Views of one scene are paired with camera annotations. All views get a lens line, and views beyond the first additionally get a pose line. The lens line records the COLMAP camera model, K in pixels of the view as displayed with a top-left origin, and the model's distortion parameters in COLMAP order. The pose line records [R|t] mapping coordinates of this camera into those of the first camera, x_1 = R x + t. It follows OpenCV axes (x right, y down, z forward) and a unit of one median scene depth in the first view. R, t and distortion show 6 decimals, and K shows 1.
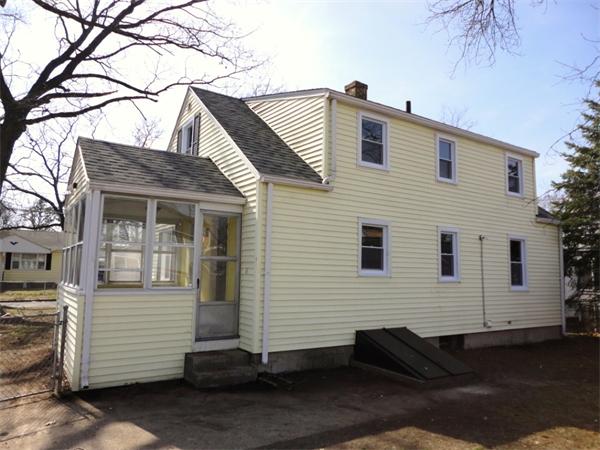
lens RADIAL K [[437.0, 0, 301.3], [0, 437.0, 221.5], [0, 0, 1]] dist [-0.003762, 0.001436]
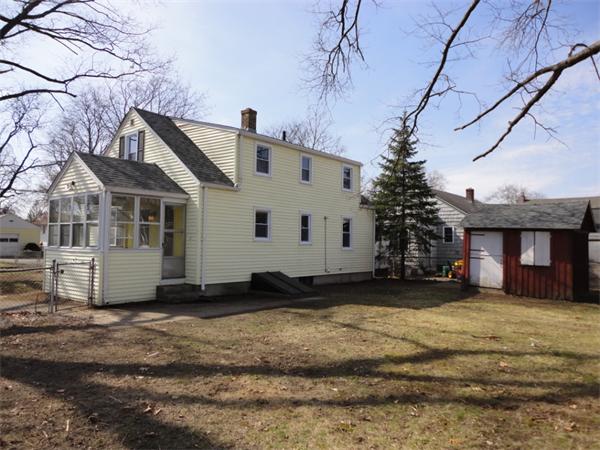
lens RADIAL K [[437.0, 0, 301.3], [0, 437.0, 221.5], [0, 0, 1]] dist [-0.003762, 0.001436]
pose [[0.956280, 0.005820, 0.292396, -0.174908], [-0.026189, 0.997489, 0.065795, -0.062506], [-0.291279, -0.070576, 0.954031, -0.616003]]
